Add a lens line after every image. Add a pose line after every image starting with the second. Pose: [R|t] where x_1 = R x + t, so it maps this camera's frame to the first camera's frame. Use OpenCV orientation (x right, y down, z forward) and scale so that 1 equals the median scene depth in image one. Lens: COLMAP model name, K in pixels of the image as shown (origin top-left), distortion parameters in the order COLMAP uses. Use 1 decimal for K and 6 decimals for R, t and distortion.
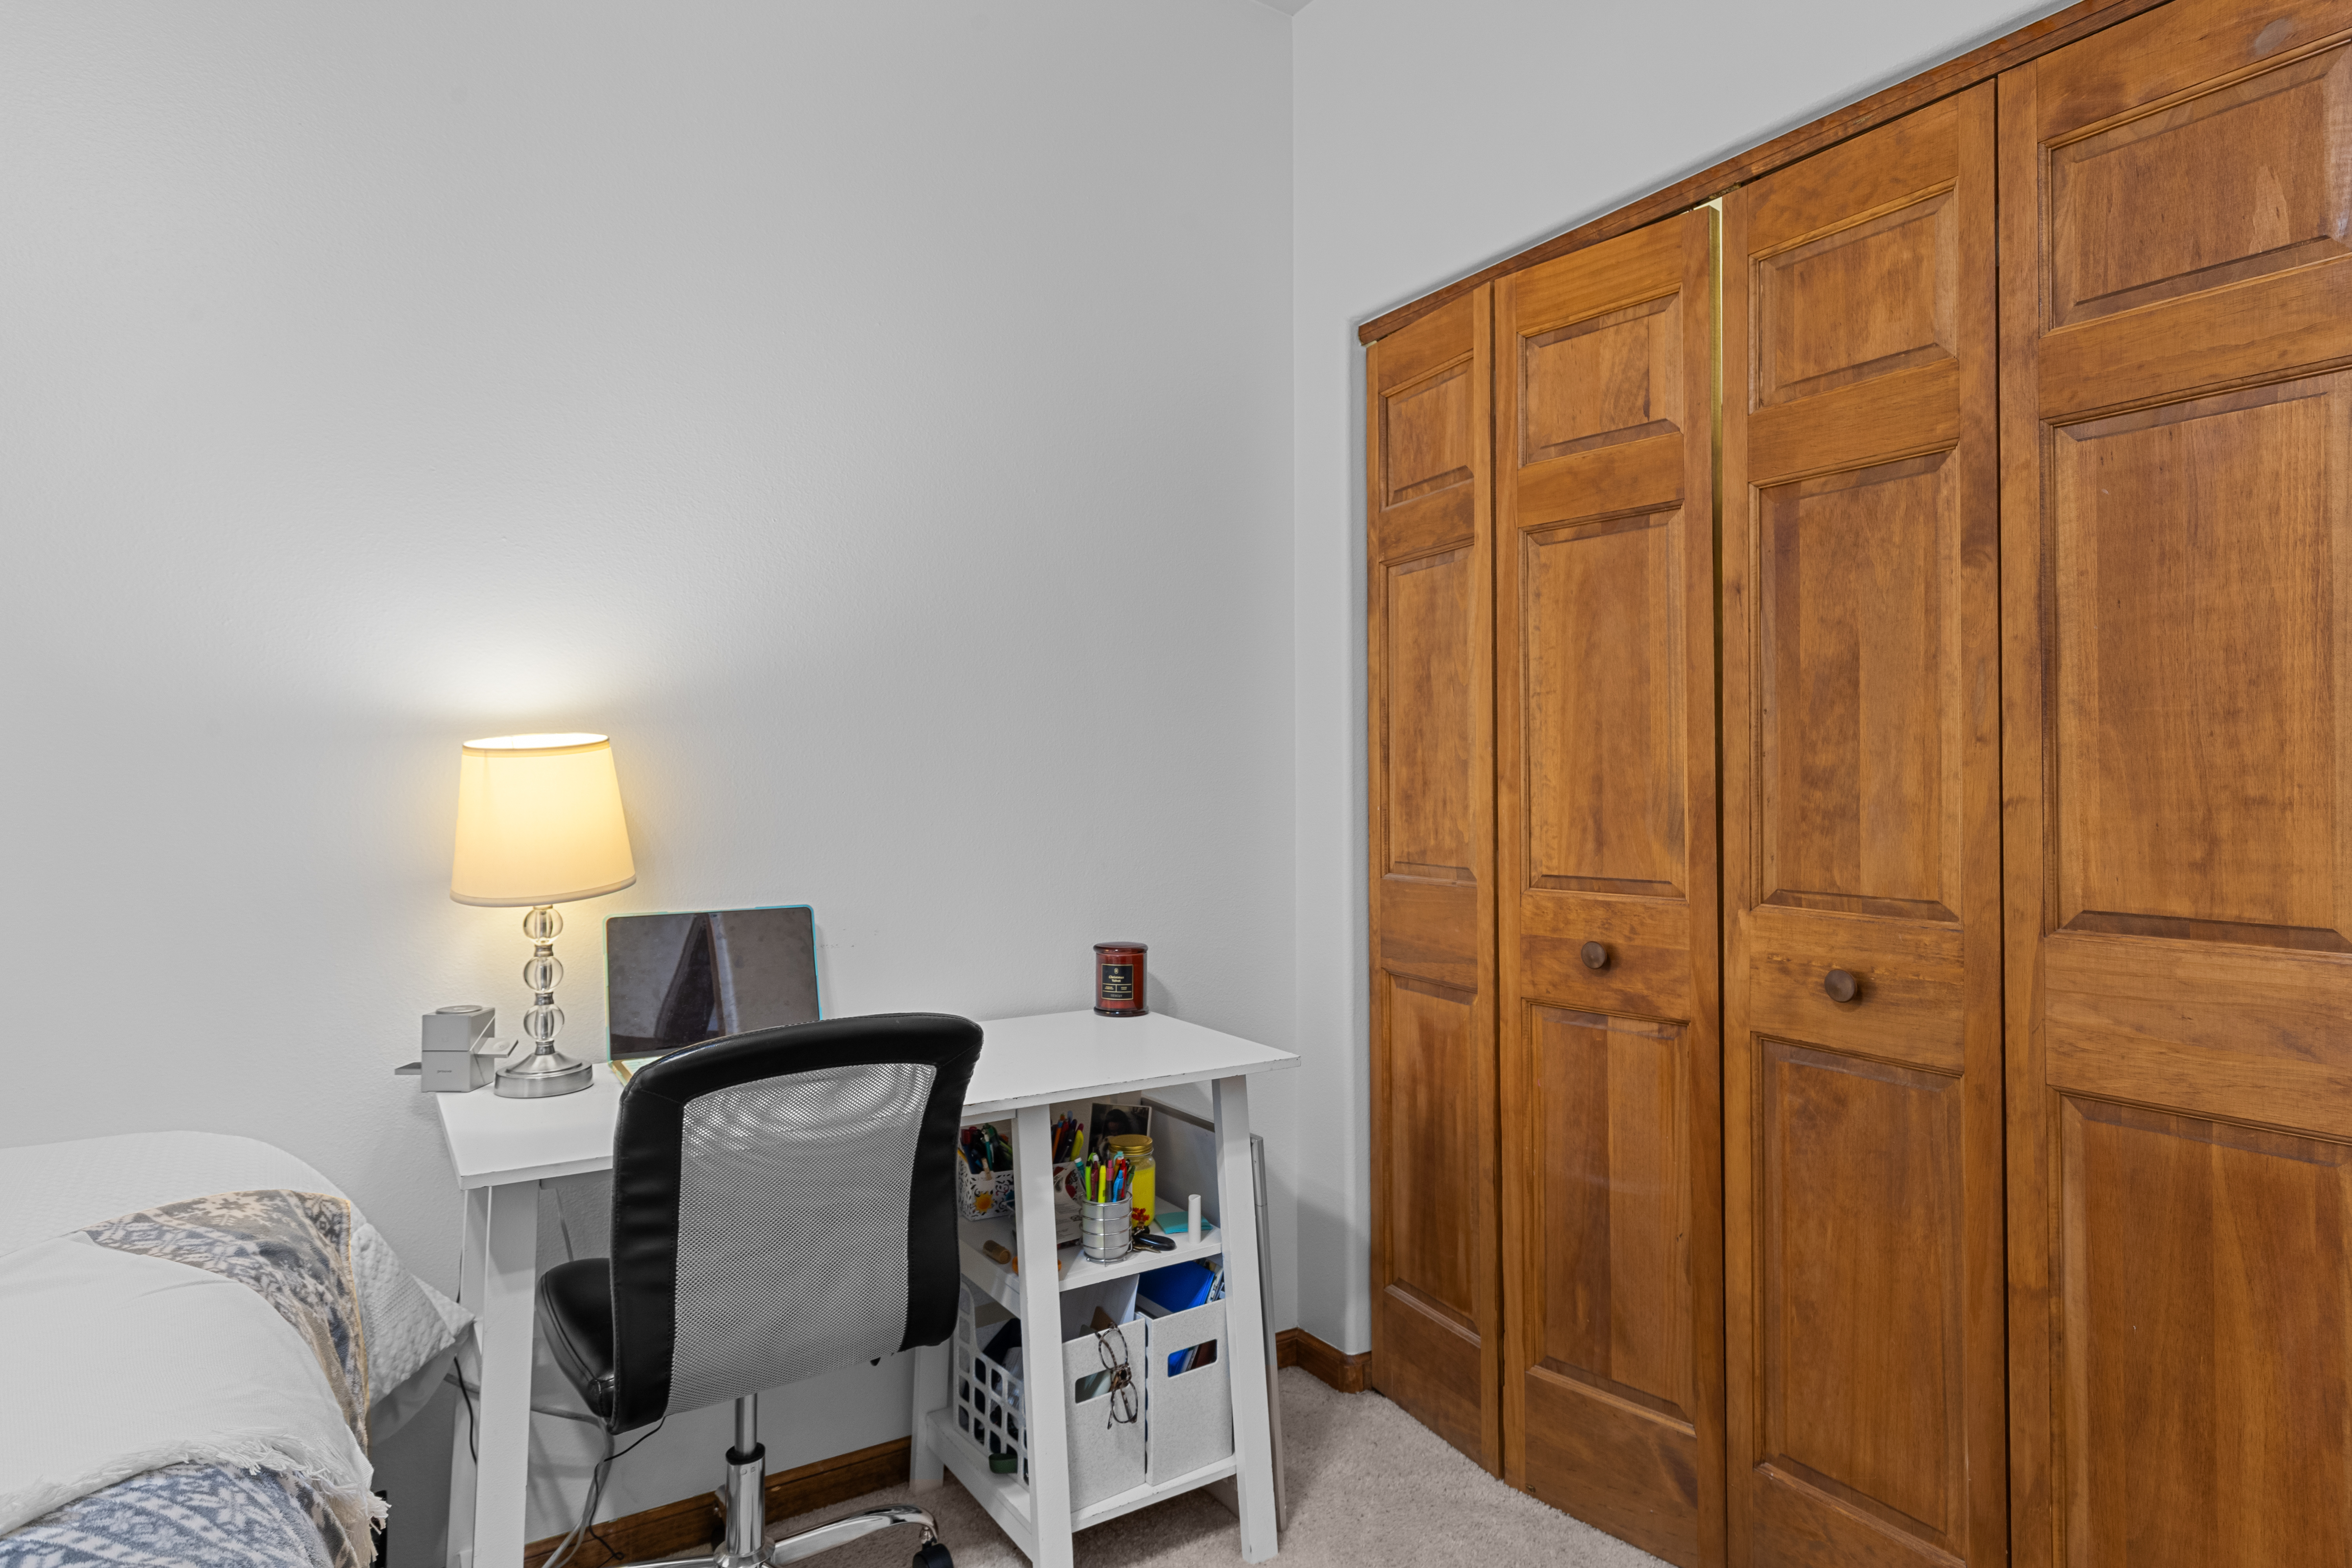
lens RADIAL K [[1293.7, 0, 1176.0], [0, 1293.7, 784.0], [0, 0, 1]] dist [-0.000912, 0.000191]
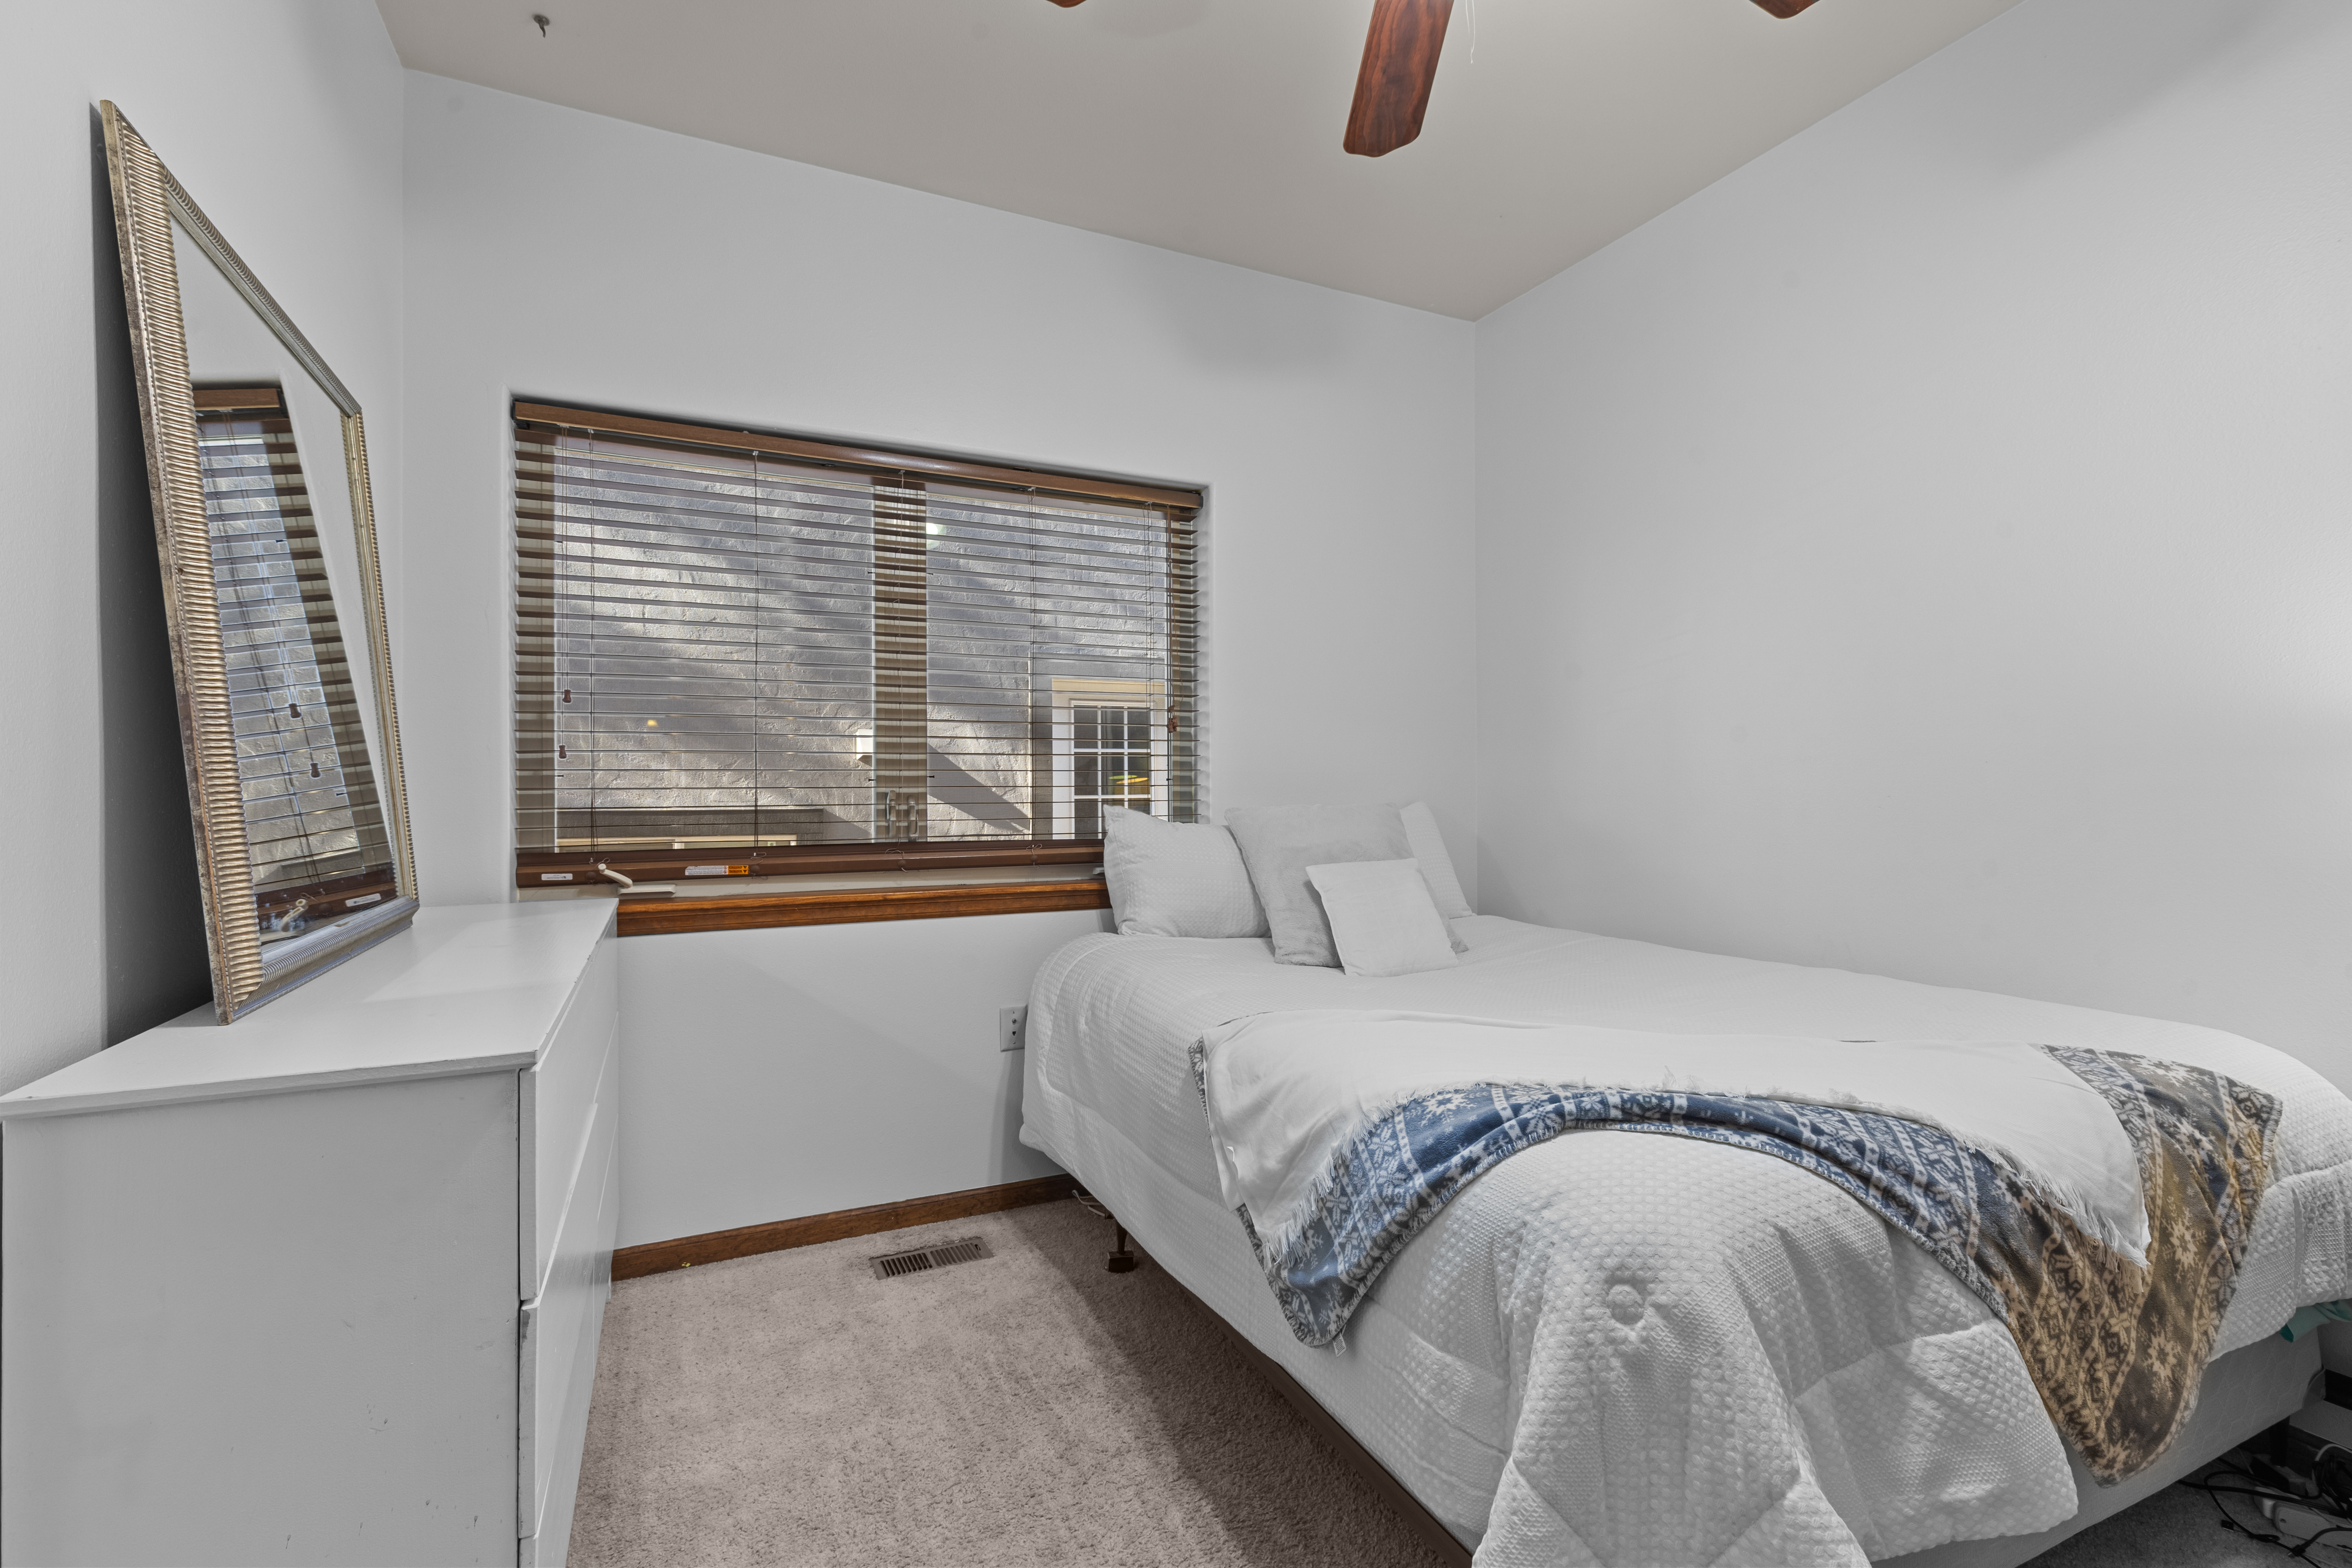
lens RADIAL K [[1096.6, 0, 1176.0], [0, 1096.6, 784.0], [0, 0, 1]] dist [0.000323, -0.000026]
pose [[-0.120787, -0.004225, -0.992669, 1.026092], [0.008108, 0.999953, -0.005243, 0.001931], [0.992645, -0.008682, -0.120747, 0.060597]]
